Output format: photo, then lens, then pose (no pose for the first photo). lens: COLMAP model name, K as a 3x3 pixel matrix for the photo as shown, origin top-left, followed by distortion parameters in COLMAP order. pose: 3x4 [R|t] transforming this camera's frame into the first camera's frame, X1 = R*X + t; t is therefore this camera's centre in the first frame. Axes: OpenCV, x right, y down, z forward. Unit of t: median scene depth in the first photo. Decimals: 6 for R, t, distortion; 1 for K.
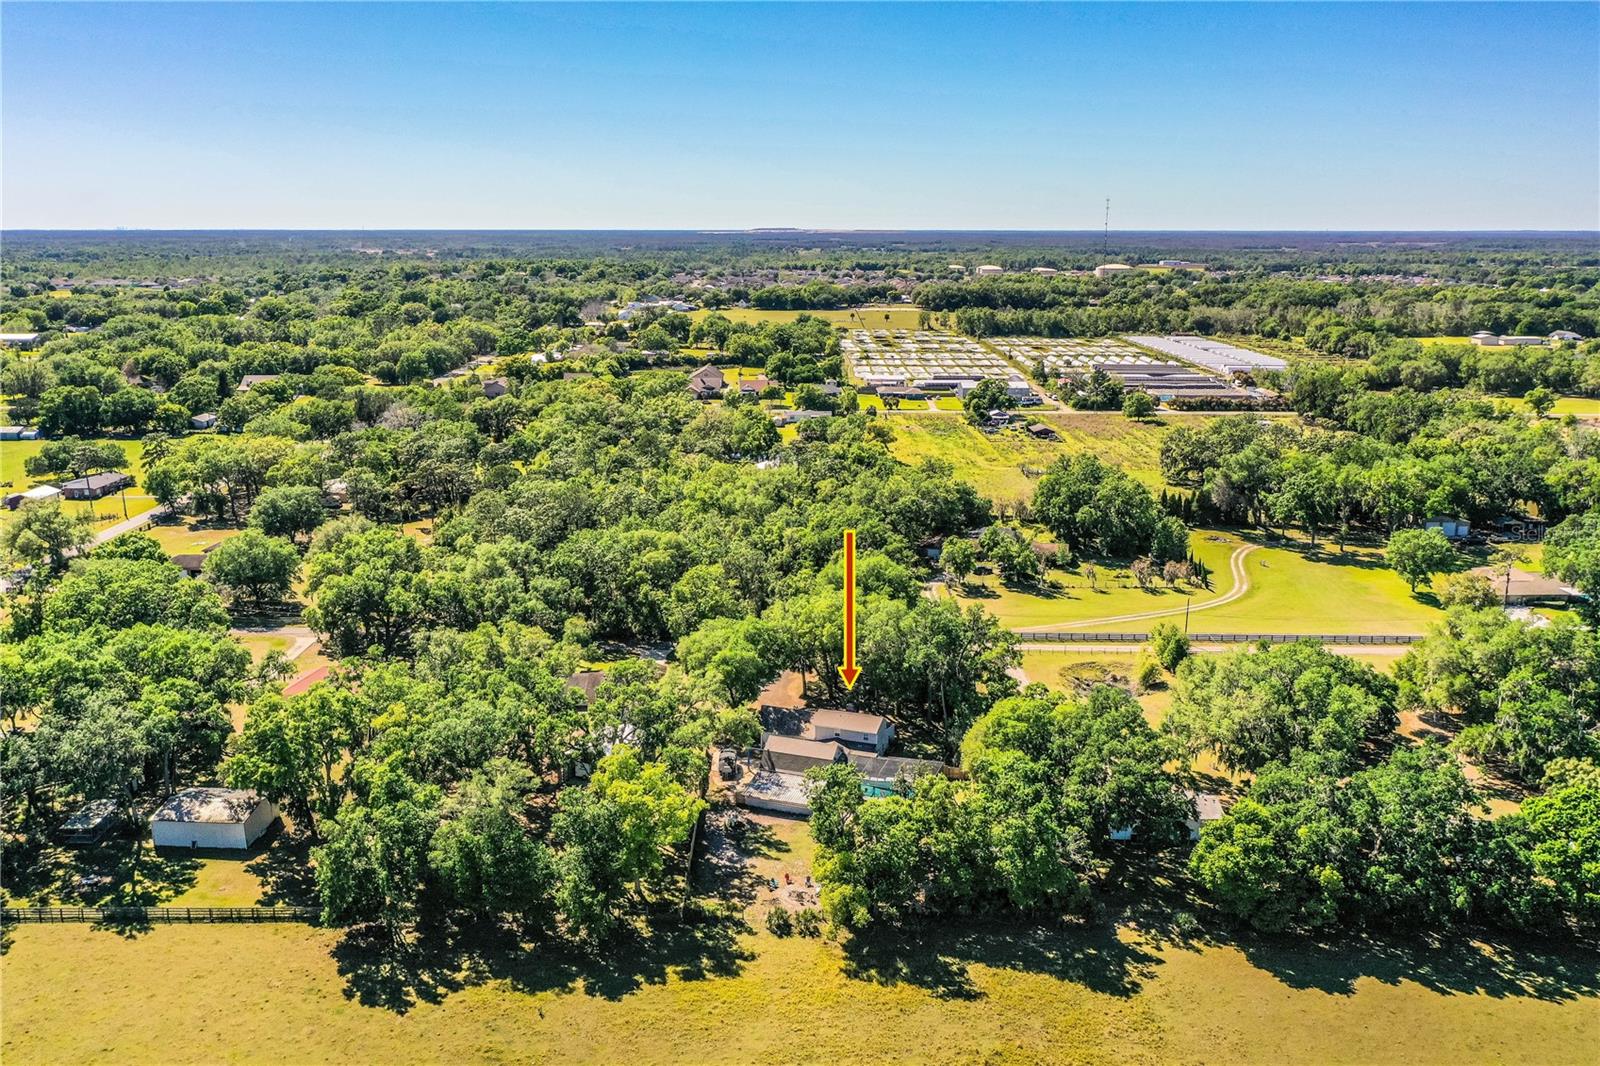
lens RADIAL K [[1319.4, 0, 800.6], [0, 1319.4, 530.4], [0, 0, 1]] dist [0.002415, -0.009859]
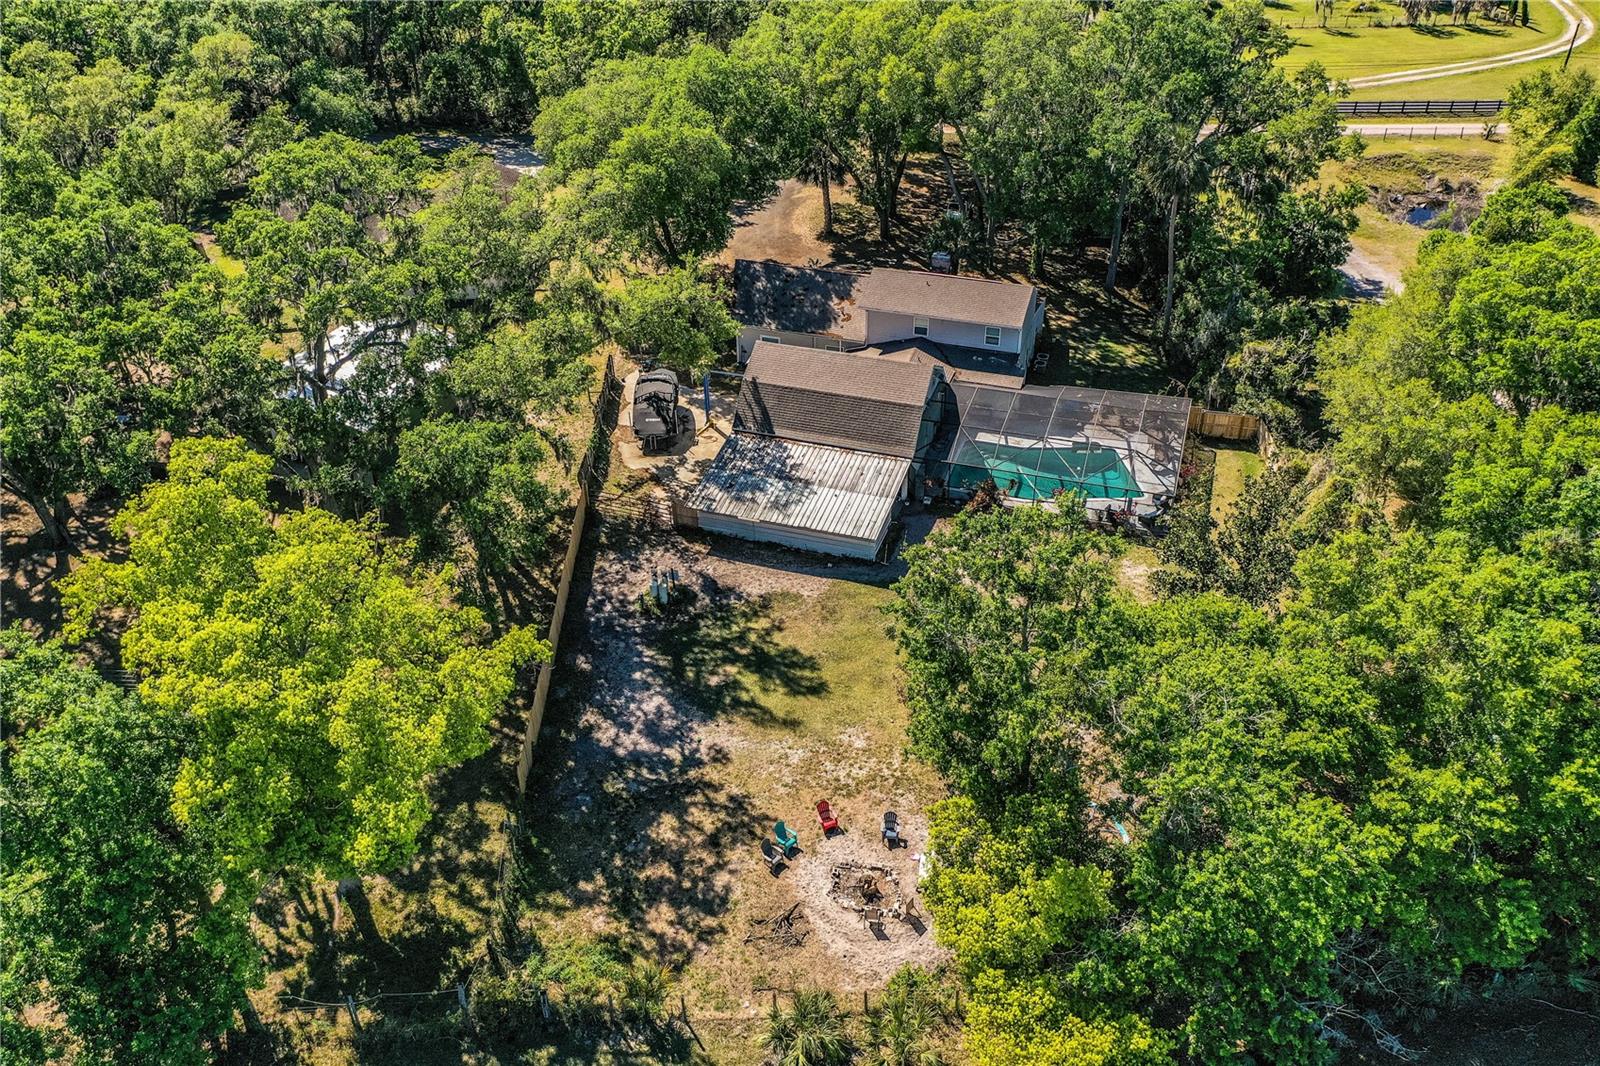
lens RADIAL K [[1319.4, 0, 803.6], [0, 1319.4, 528.1], [0, 0, 1]] dist [0.002415, -0.009859]
pose [[0.999755, -0.020406, 0.008629, -0.014245], [0.016240, 0.939870, 0.341146, 0.074863], [-0.015072, -0.340922, 0.939971, 0.619514]]
